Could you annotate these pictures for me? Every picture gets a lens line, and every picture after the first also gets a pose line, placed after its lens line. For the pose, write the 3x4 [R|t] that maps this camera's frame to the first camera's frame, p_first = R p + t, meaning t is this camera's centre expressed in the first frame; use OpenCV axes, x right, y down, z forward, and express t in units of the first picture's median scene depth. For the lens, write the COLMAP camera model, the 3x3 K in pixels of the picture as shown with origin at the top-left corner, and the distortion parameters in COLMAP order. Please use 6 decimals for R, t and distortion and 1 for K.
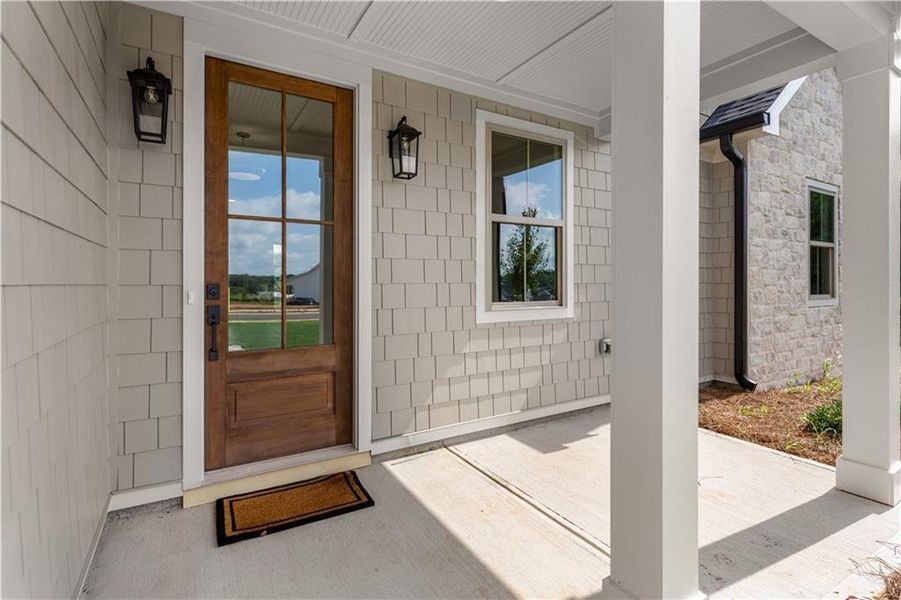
lens RADIAL K [[436.1, 0, 451.2], [0, 436.1, 282.2], [0, 0, 1]] dist [0.000670, 0.000116]
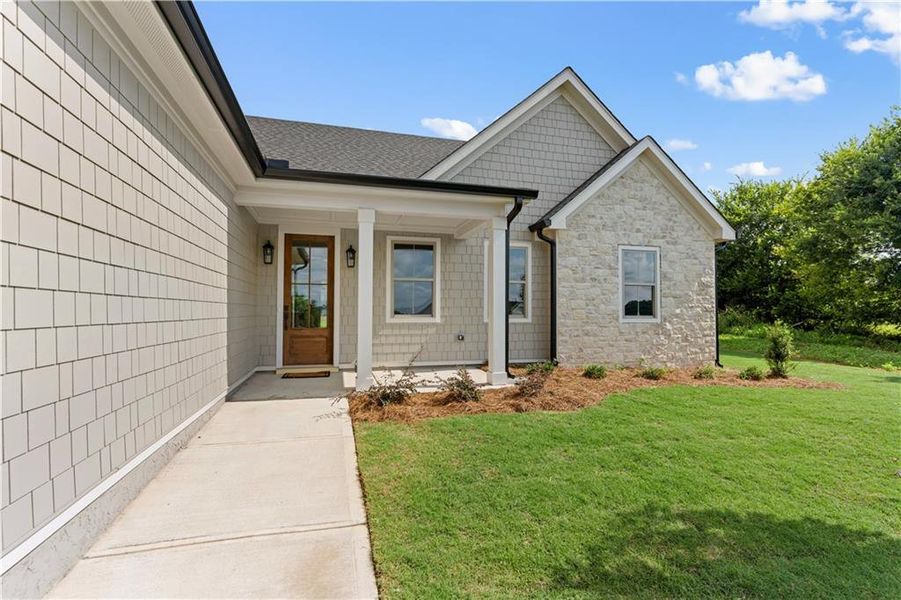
lens RADIAL K [[425.2, 0, 450.5], [0, 425.2, 300.0], [0, 0, 1]] dist [0.001454, 0.000329]
pose [[0.964115, -0.000489, -0.265486, 1.050935], [-0.005949, 0.999707, -0.023445, 0.021441], [0.265419, 0.024184, 0.963830, -1.222425]]
